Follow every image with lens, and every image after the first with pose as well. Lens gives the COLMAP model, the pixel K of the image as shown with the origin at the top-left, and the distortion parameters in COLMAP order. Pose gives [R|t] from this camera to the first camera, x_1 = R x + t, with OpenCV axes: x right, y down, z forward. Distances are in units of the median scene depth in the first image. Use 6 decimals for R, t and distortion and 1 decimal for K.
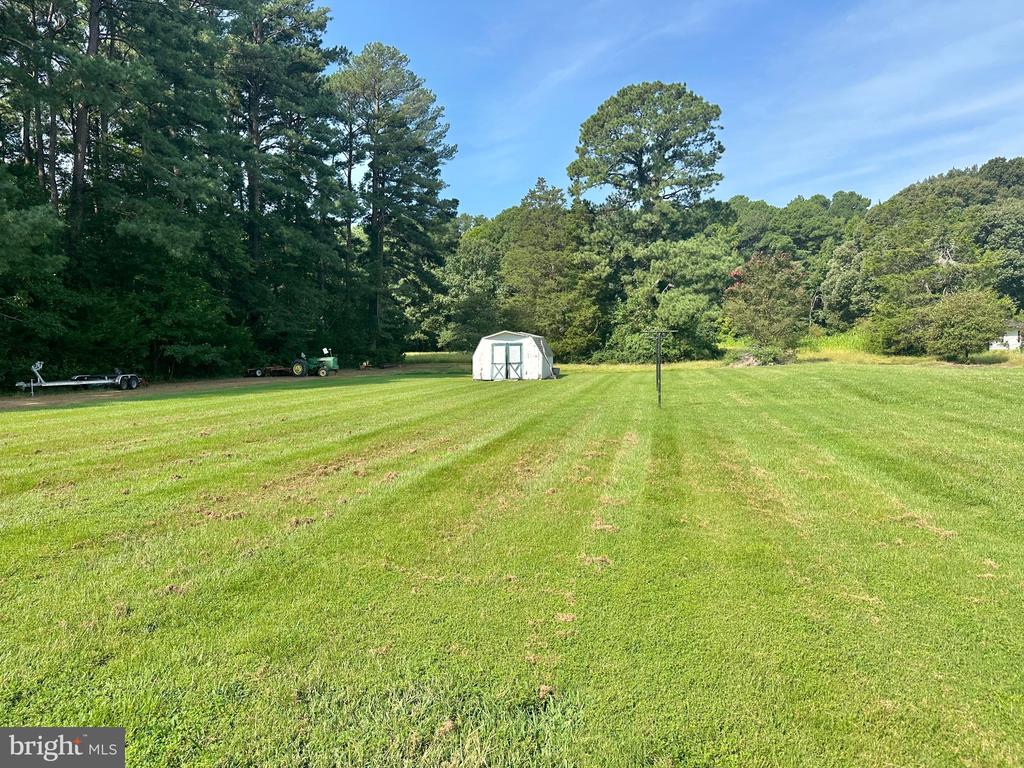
lens RADIAL K [[717.9, 0, 512.0], [0, 717.9, 384.0], [0, 0, 1]] dist [0.046969, -0.000551]
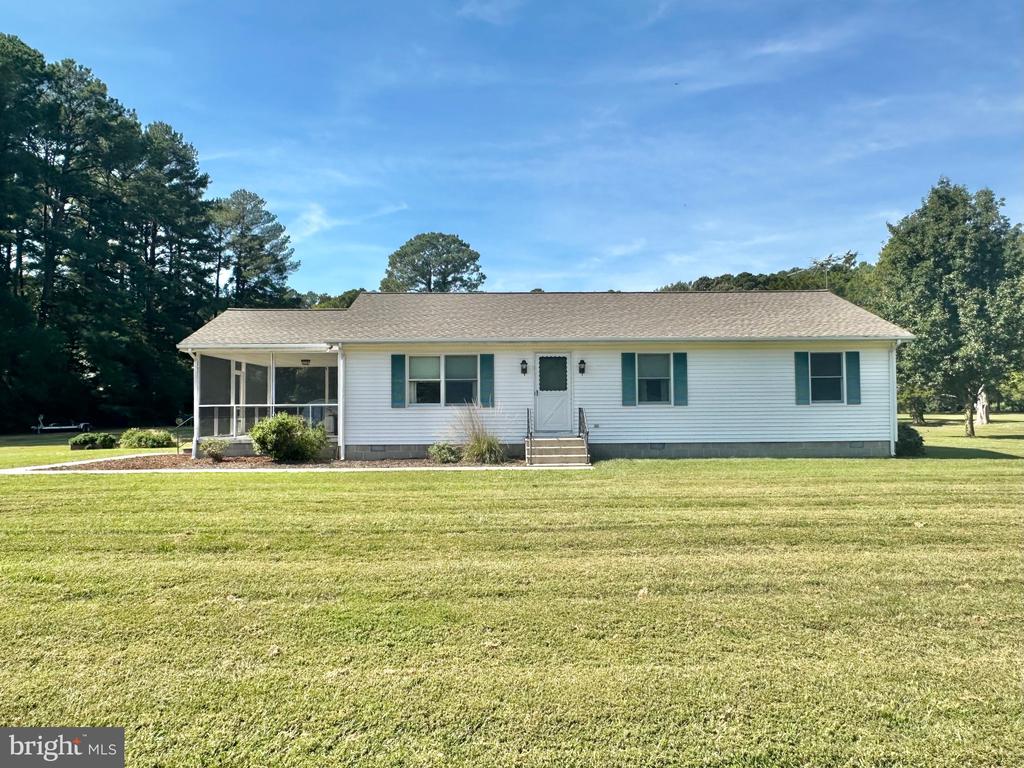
lens RADIAL K [[703.6, 0, 512.0], [0, 703.6, 384.0], [0, 0, 1]] dist [0.009906, 0.005792]
pose [[0.978162, 0.018017, 0.207060, 0.048046], [-0.001112, 0.996675, -0.081470, 0.015132], [-0.207839, 0.079461, 0.974930, -0.413210]]
